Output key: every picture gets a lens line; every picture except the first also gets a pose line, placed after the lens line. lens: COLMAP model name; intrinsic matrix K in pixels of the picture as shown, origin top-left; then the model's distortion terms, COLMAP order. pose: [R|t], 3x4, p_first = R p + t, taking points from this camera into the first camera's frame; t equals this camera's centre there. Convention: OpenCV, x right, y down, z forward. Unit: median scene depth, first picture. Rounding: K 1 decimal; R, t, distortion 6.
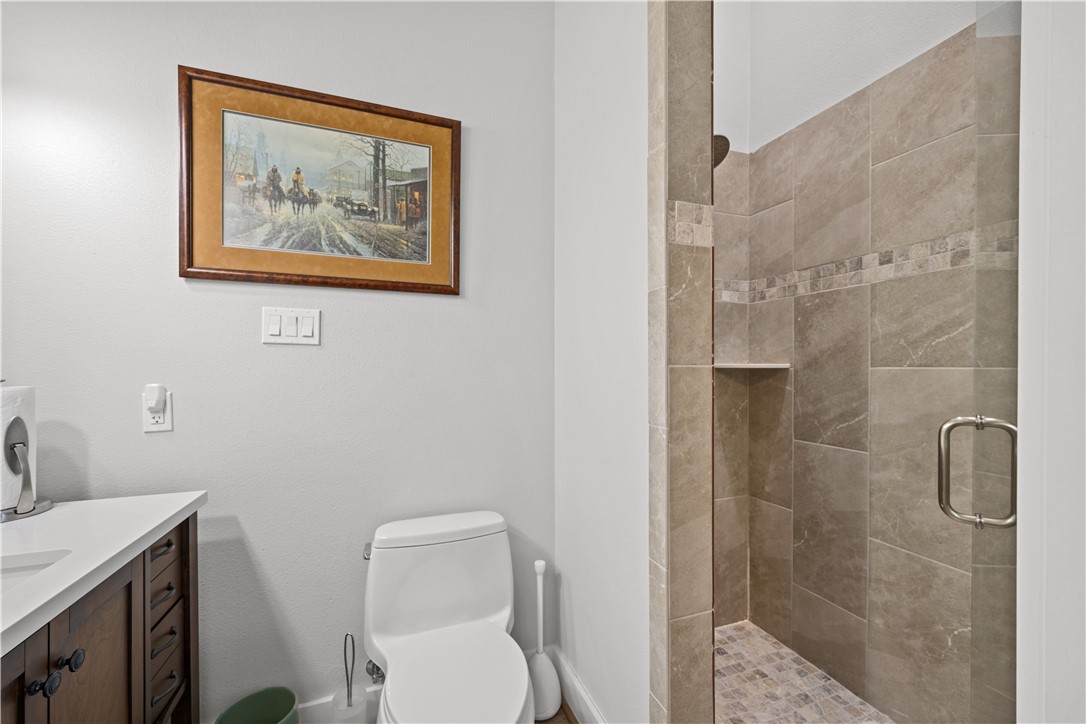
lens RADIAL K [[432.6, 0, 538.8], [0, 432.6, 364.7], [0, 0, 1]] dist [-0.003648, 0.000604]
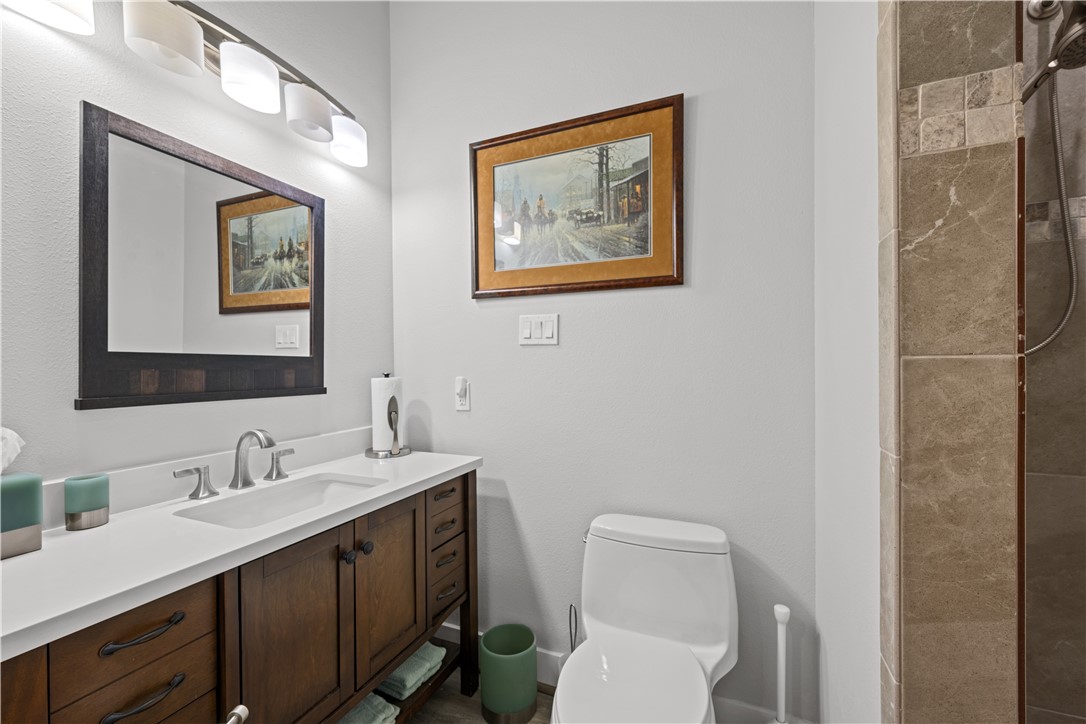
lens RADIAL K [[432.6, 0, 539.8], [0, 432.6, 365.3], [0, 0, 1]] dist [-0.003648, 0.000604]
pose [[0.727998, -0.005727, -0.685555, 0.261157], [0.011693, 0.999923, 0.004063, 0.004165], [0.685479, -0.010974, 0.728009, 0.144705]]
